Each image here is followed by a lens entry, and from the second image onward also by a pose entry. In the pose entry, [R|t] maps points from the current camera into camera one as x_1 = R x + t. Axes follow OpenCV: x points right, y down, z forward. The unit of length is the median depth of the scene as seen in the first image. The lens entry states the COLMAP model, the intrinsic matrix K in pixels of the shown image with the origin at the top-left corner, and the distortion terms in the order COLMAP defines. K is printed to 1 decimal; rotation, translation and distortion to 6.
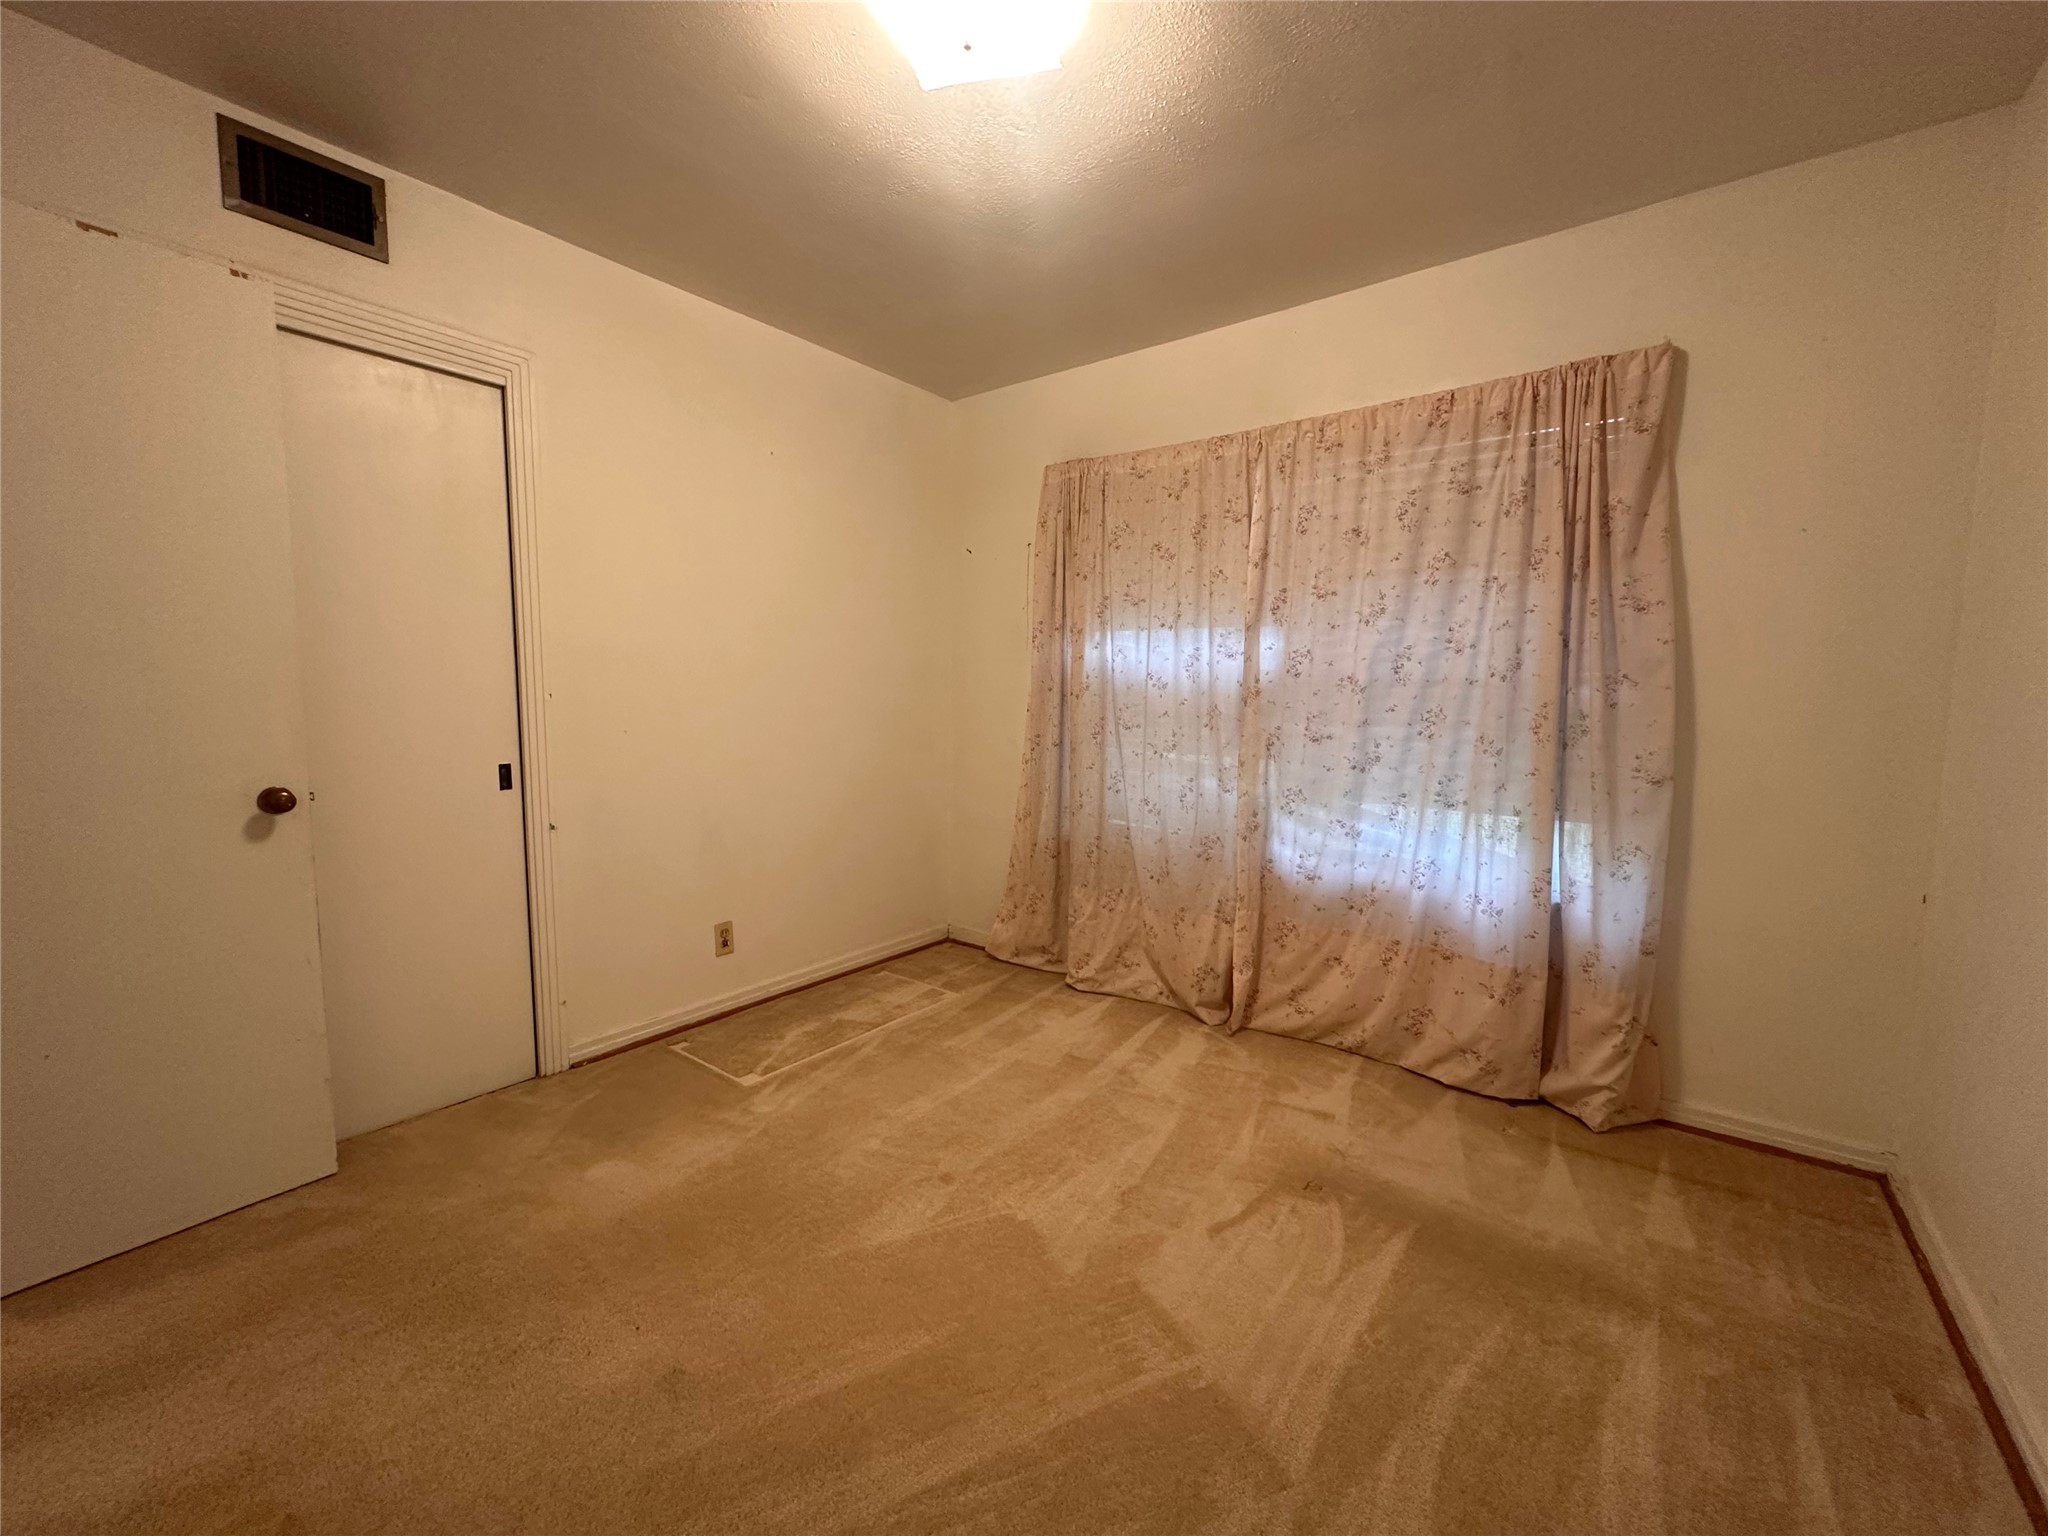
lens RADIAL K [[818.8, 0, 1030.7], [0, 818.8, 771.1], [0, 0, 1]] dist [-0.004090, 0.001154]
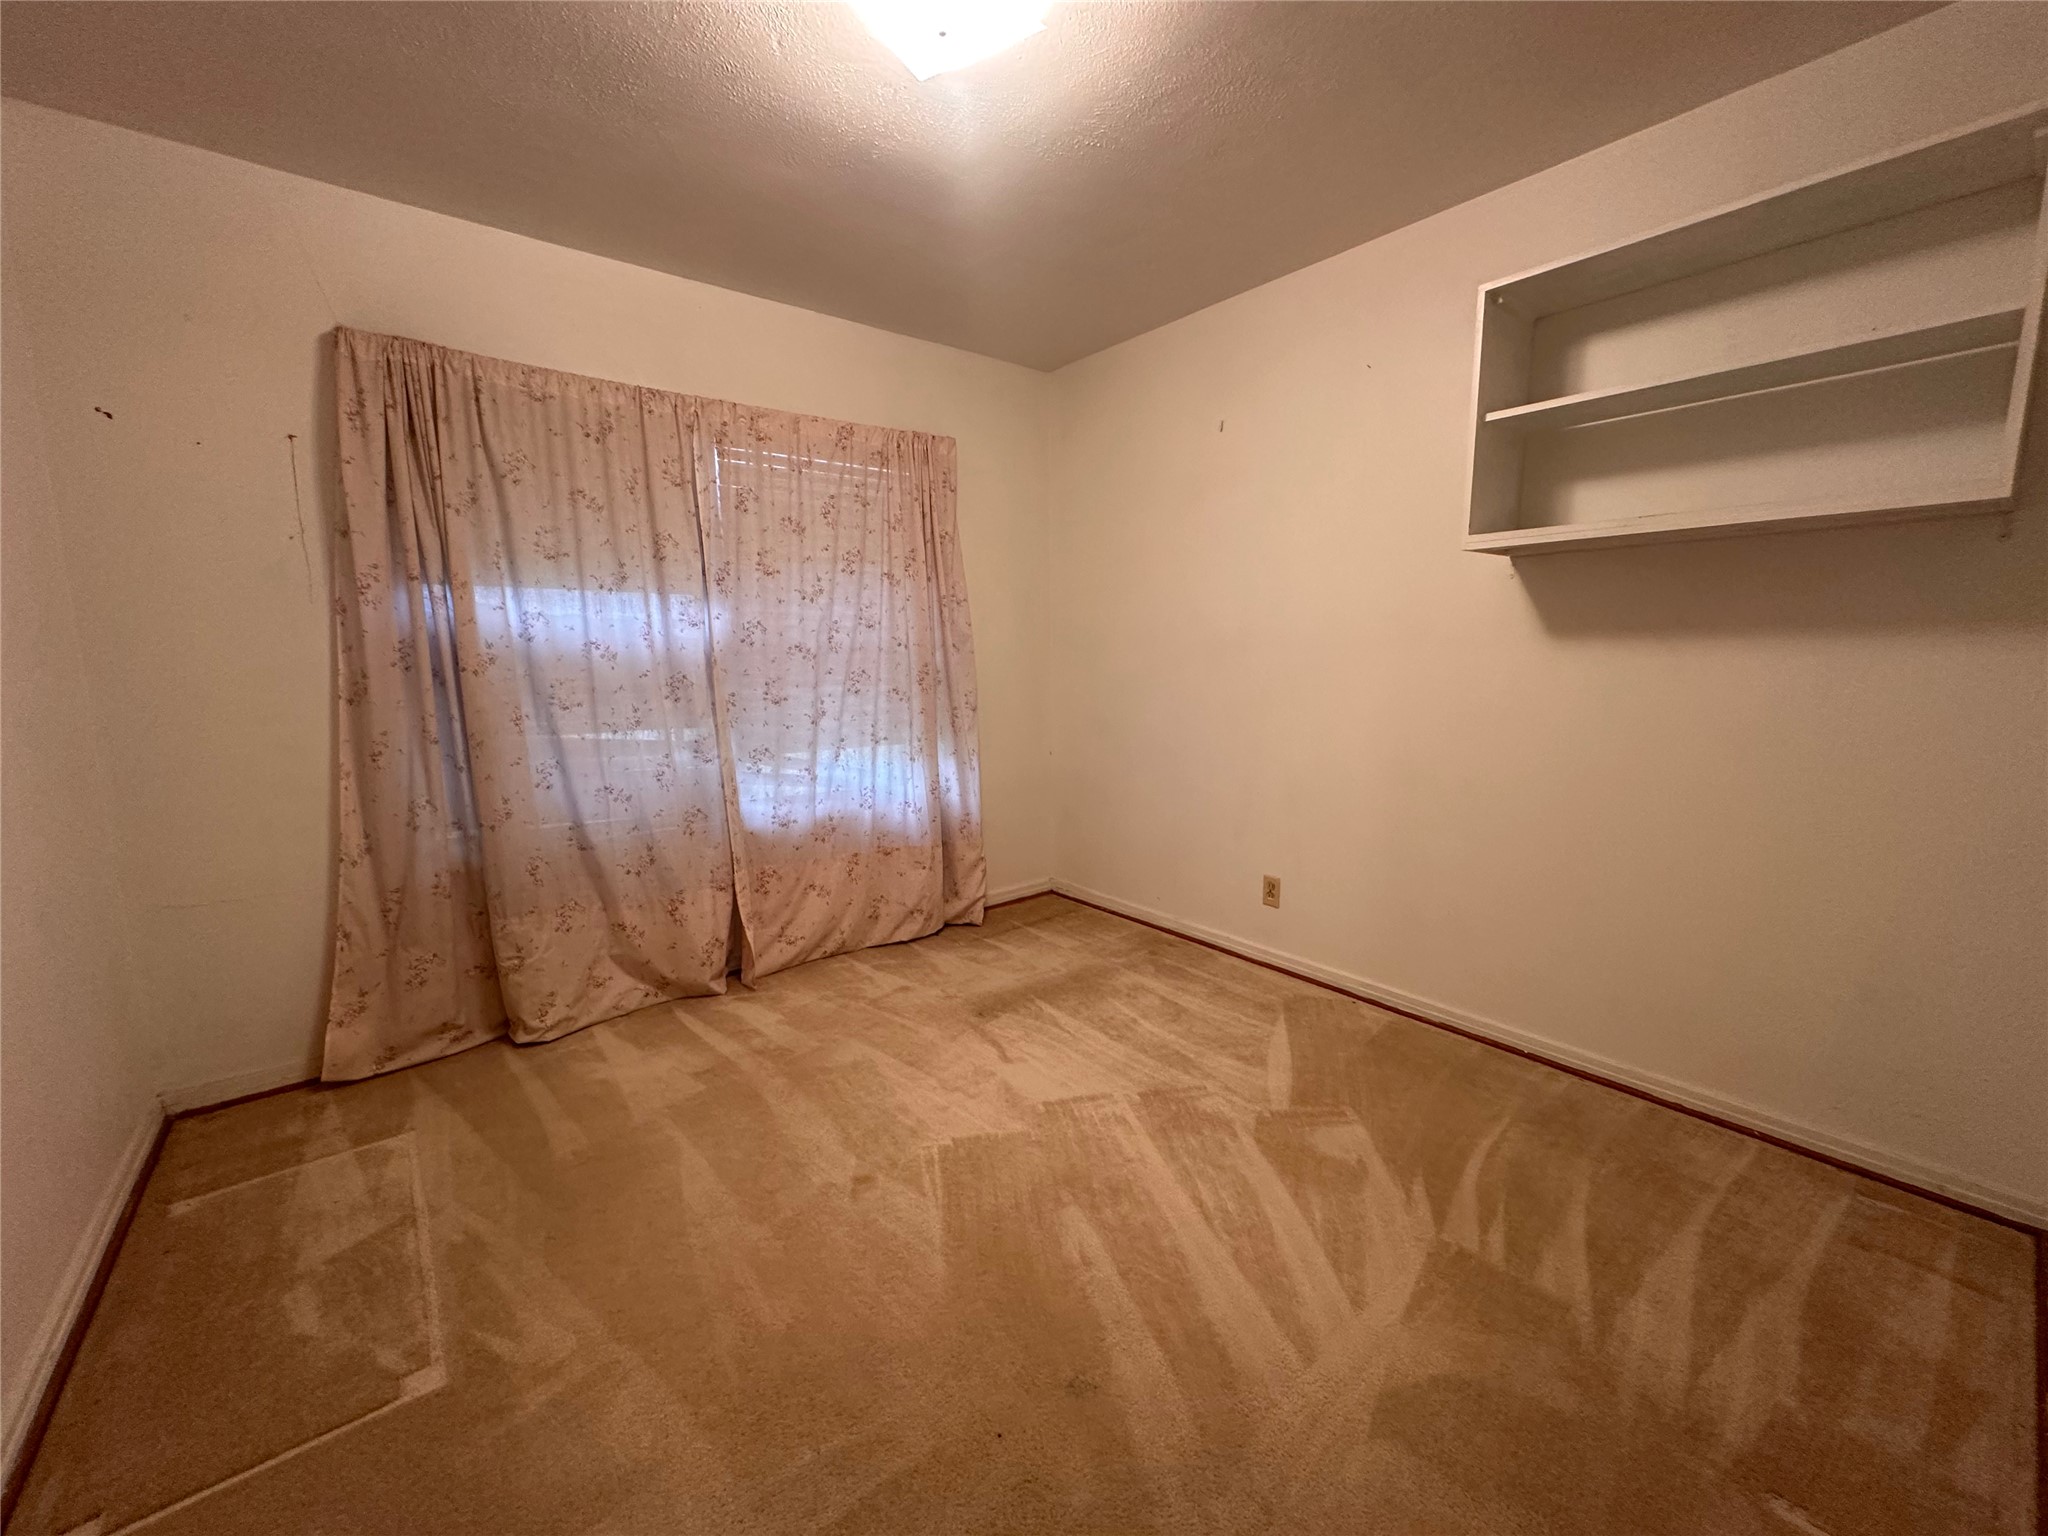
lens RADIAL K [[818.8, 0, 1026.1], [0, 818.8, 764.0], [0, 0, 1]] dist [-0.004090, 0.001154]
pose [[0.232837, -0.148155, 0.961165, -0.678075], [0.104175, 0.986441, 0.126815, -0.062384], [-0.966920, 0.070602, 0.245114, 0.409482]]
